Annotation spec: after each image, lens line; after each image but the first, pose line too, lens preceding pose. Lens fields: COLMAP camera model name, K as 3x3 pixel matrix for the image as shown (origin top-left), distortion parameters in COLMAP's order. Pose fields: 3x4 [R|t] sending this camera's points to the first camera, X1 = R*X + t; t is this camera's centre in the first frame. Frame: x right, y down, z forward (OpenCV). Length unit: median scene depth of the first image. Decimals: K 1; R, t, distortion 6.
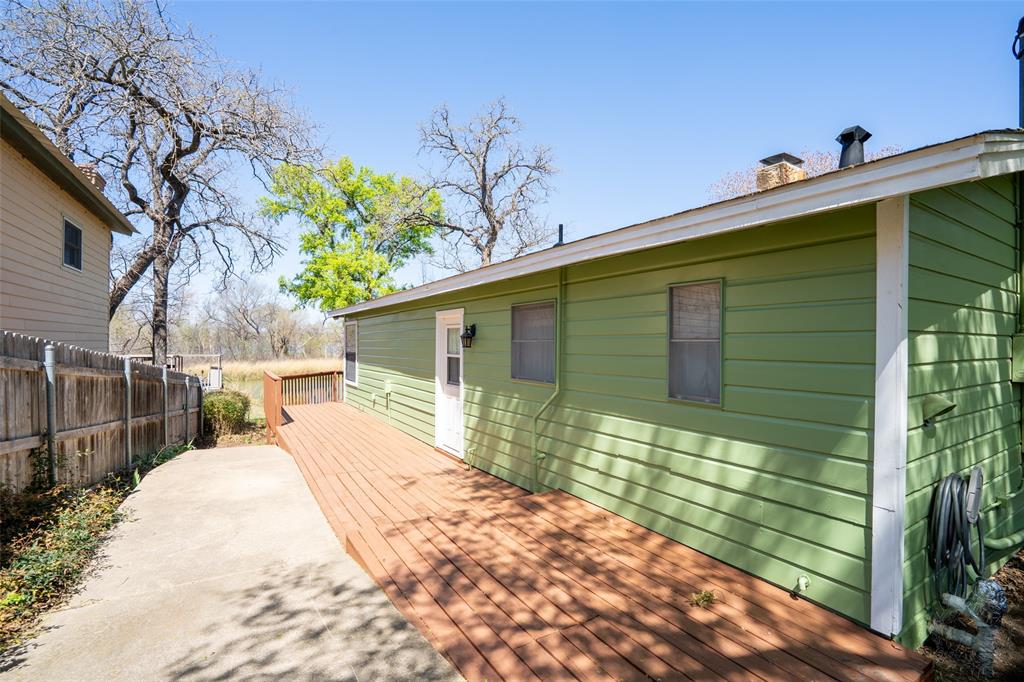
lens RADIAL K [[460.7, 0, 512.0], [0, 460.7, 341.0], [0, 0, 1]] dist [-0.023233, 0.001147]
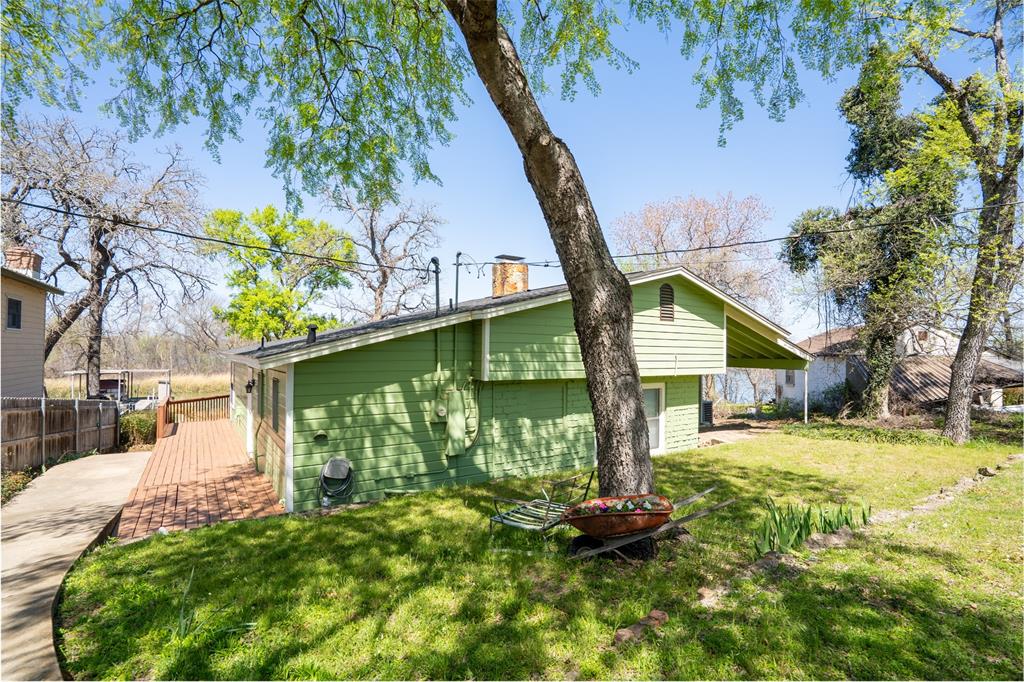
lens RADIAL K [[460.7, 0, 512.0], [0, 460.7, 341.0], [0, 0, 1]] dist [-0.023233, 0.001147]
pose [[0.998840, 0.004428, 0.047949, 0.401426], [-0.003543, 0.999822, -0.018527, -0.075804], [-0.048023, 0.018336, 0.998678, -0.373739]]
